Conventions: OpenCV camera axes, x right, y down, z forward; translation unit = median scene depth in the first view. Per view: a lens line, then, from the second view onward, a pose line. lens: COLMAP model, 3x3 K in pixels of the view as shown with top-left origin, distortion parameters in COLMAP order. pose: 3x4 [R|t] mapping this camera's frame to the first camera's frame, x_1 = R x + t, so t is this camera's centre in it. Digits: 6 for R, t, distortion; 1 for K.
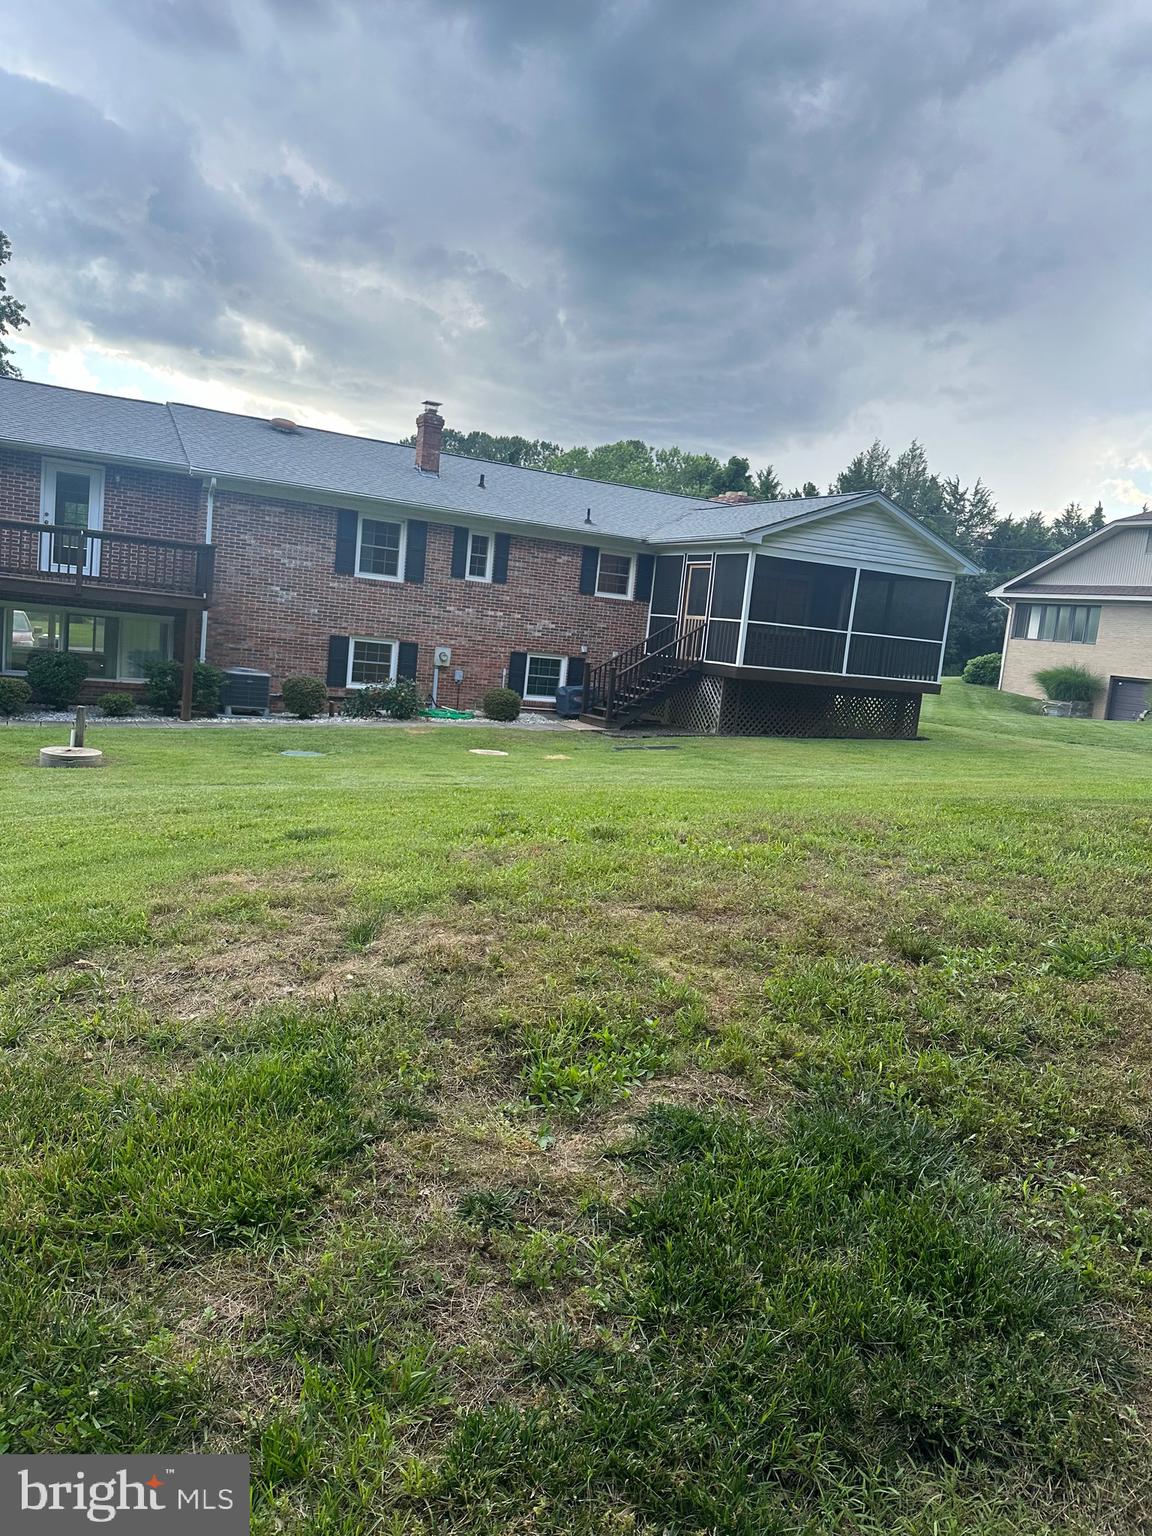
lens RADIAL K [[1062.2, 0, 576.0], [0, 1062.2, 768.0], [0, 0, 1]] dist [0.058663, -0.000215]
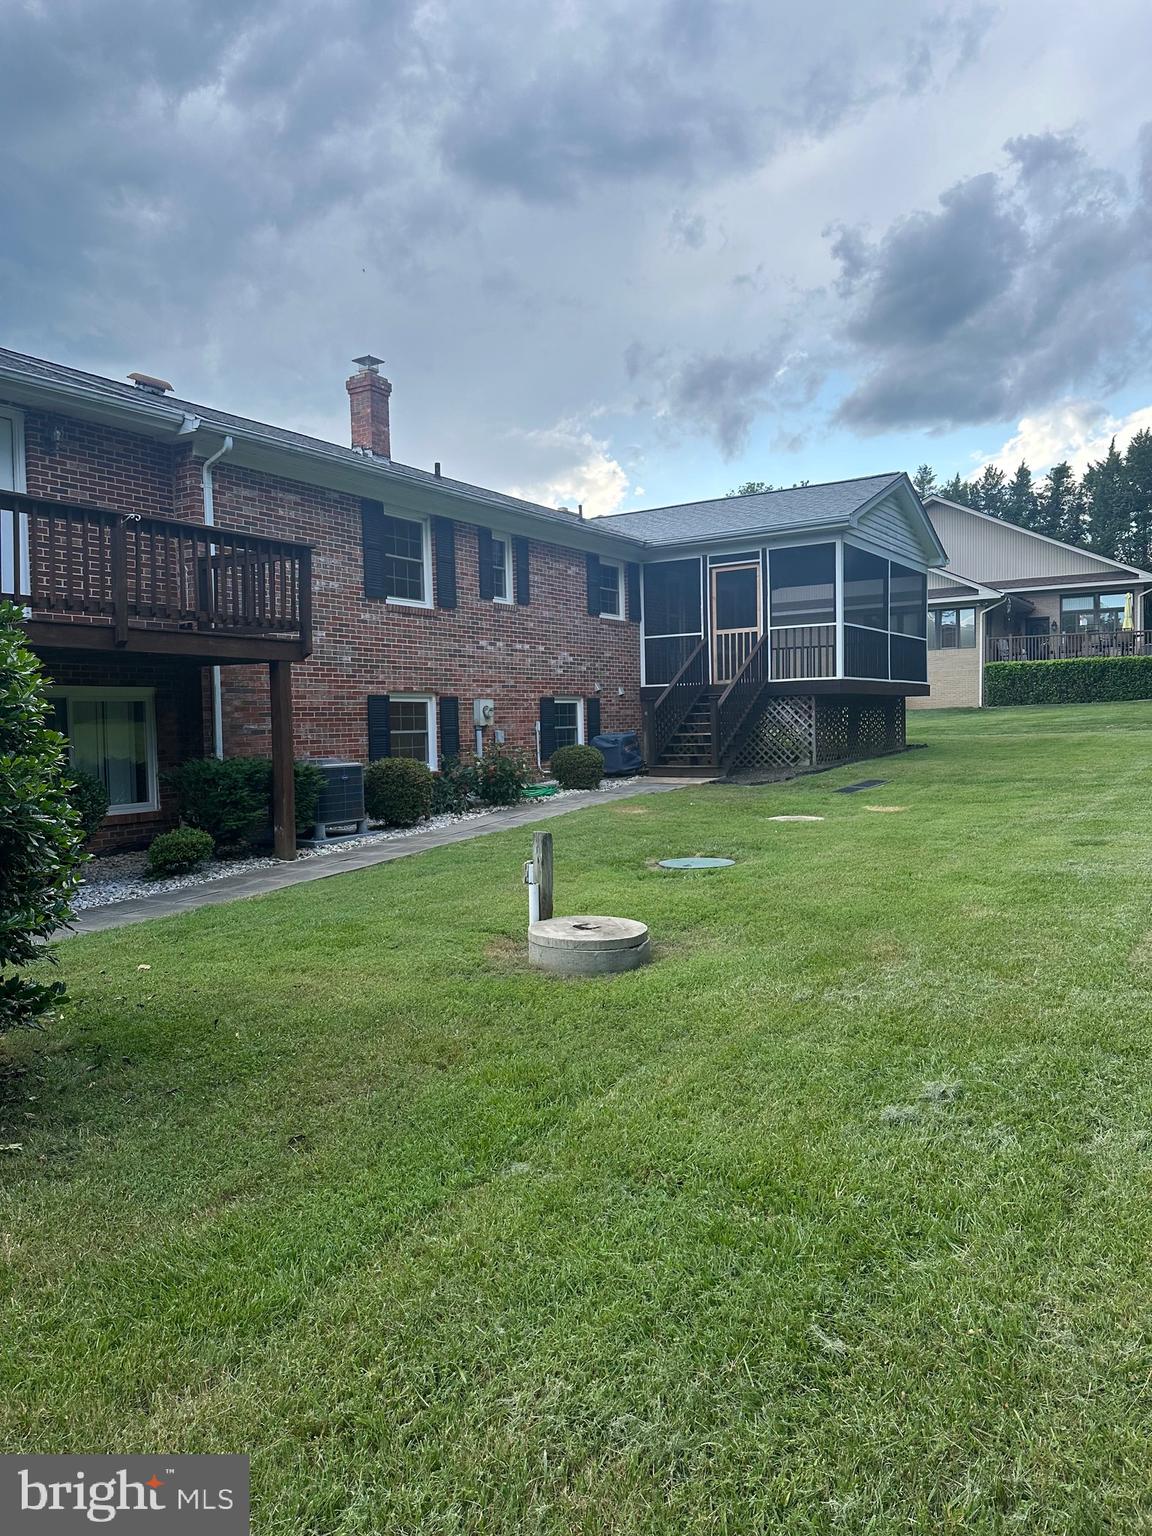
lens RADIAL K [[1062.2, 0, 576.0], [0, 1062.2, 768.0], [0, 0, 1]] dist [0.058663, -0.000215]
pose [[0.869985, -0.141669, 0.472288, -0.408571], [0.169635, 0.985362, -0.016907, -0.047582], [-0.462979, 0.094826, 0.881282, 0.367893]]
